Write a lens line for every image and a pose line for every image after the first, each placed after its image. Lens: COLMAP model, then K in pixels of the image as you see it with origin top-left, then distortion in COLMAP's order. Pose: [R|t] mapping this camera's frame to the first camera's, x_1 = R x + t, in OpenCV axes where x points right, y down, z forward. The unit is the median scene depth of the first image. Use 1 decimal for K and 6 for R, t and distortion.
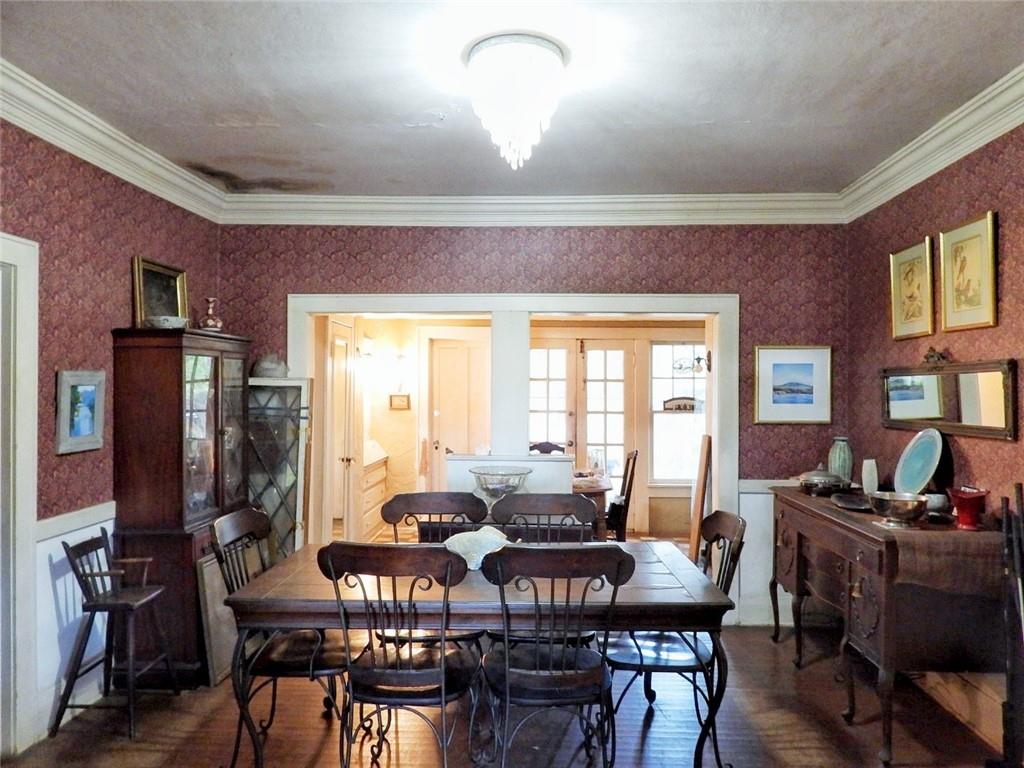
lens RADIAL K [[745.9, 0, 517.2], [0, 745.9, 381.6], [0, 0, 1]] dist [-0.015095, -0.003657]
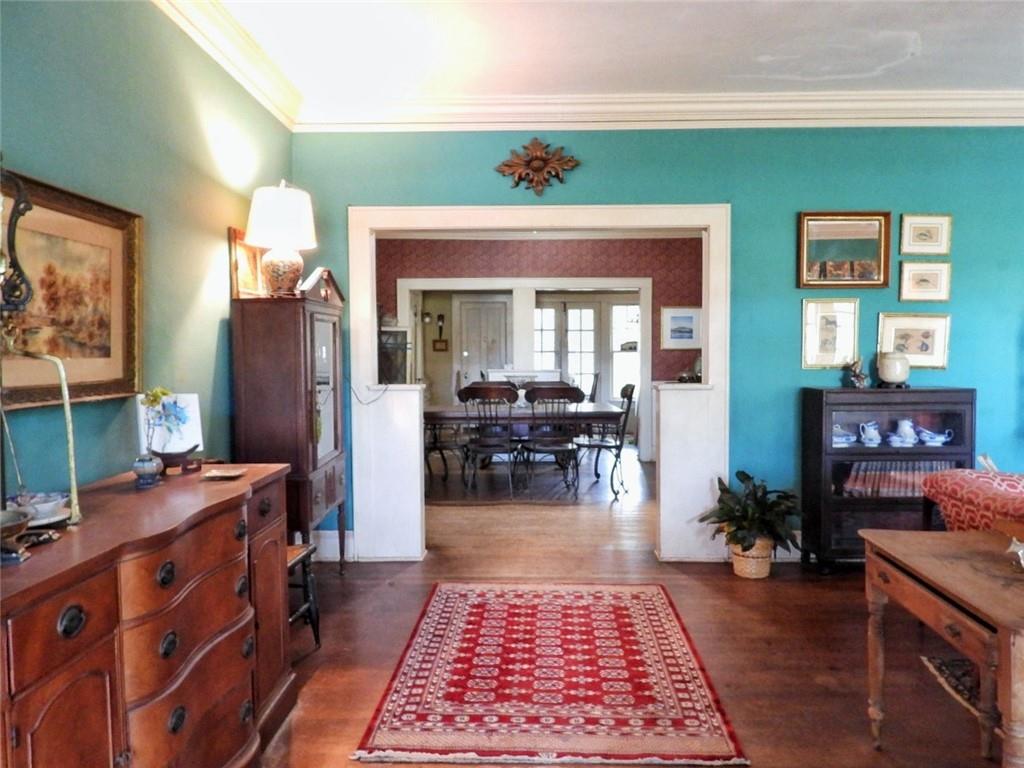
lens RADIAL K [[745.9, 0, 517.2], [0, 745.9, 381.6], [0, 0, 1]] dist [-0.015095, -0.003657]
pose [[0.999747, -0.008575, 0.020793, -0.064717], [0.007460, 0.998560, 0.053119, 0.034257], [-0.021218, -0.052951, 0.998372, -0.791994]]
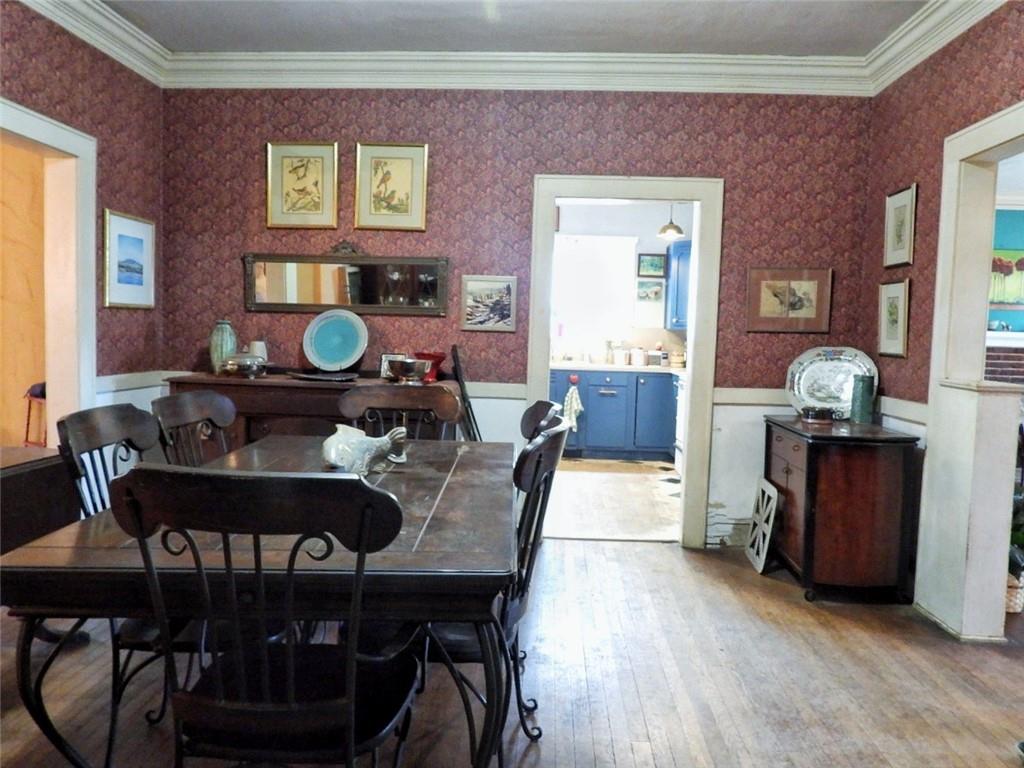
lens RADIAL K [[745.9, 0, 517.2], [0, 745.9, 381.6], [0, 0, 1]] dist [-0.015095, -0.003657]
pose [[-0.012457, -0.081100, 0.996628, -0.490395], [-0.037859, 0.996029, 0.080578, 0.055082], [-0.999205, -0.036728, -0.015478, 0.561735]]
